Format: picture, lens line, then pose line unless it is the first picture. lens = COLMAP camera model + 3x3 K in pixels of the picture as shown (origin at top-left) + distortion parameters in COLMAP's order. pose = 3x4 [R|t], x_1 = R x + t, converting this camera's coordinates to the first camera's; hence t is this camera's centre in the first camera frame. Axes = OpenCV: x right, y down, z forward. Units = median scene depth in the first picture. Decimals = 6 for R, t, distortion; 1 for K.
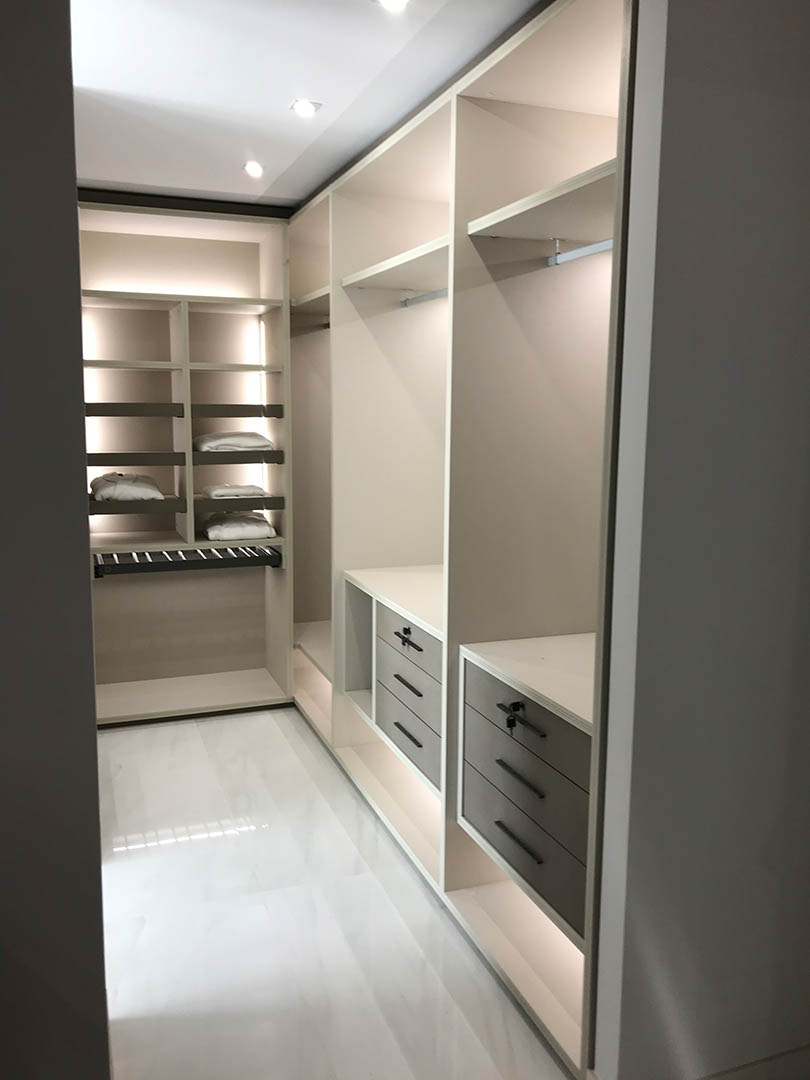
lens RADIAL K [[889.6, 0, 405.0], [0, 889.6, 540.0], [0, 0, 1]] dist [-0.057851, -0.000582]
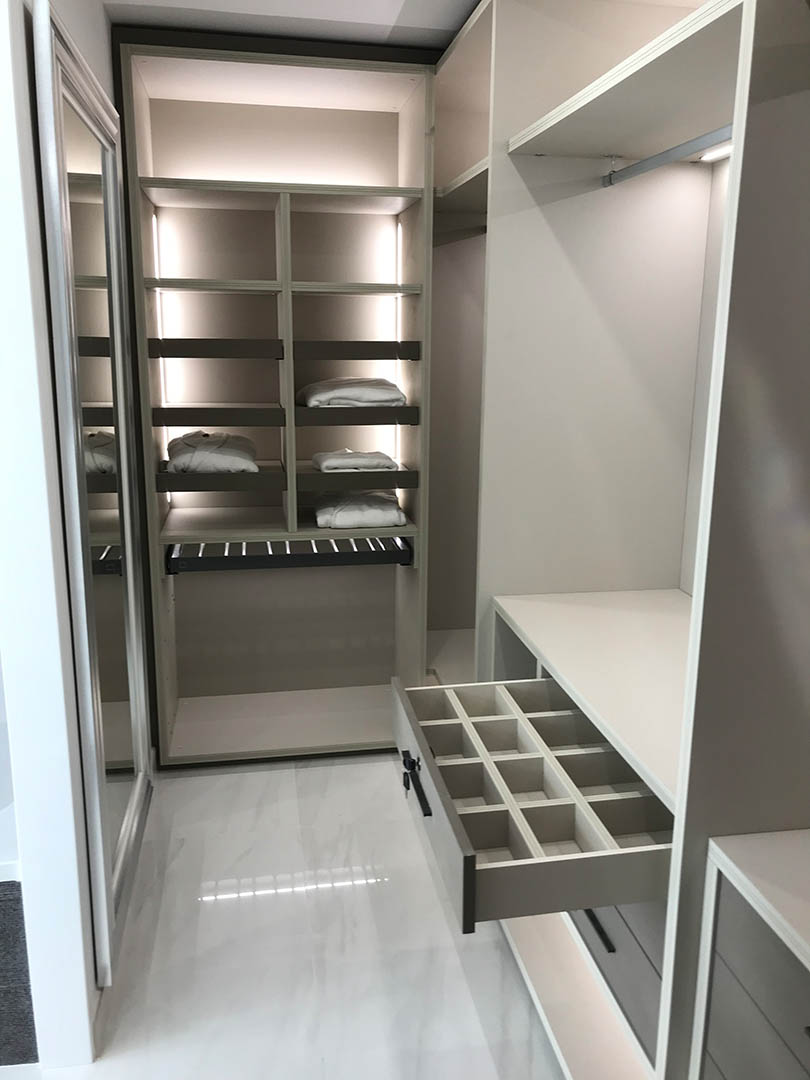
lens RADIAL K [[873.1, 0, 407.0], [0, 873.1, 558.7], [0, 0, 1]] dist [0.005752, -0.001141]
pose [[0.983393, 0.044080, -0.176055, -0.016563], [-0.024991, 0.993704, 0.109212, -0.055138], [0.179761, -0.102998, 0.978303, 0.290113]]
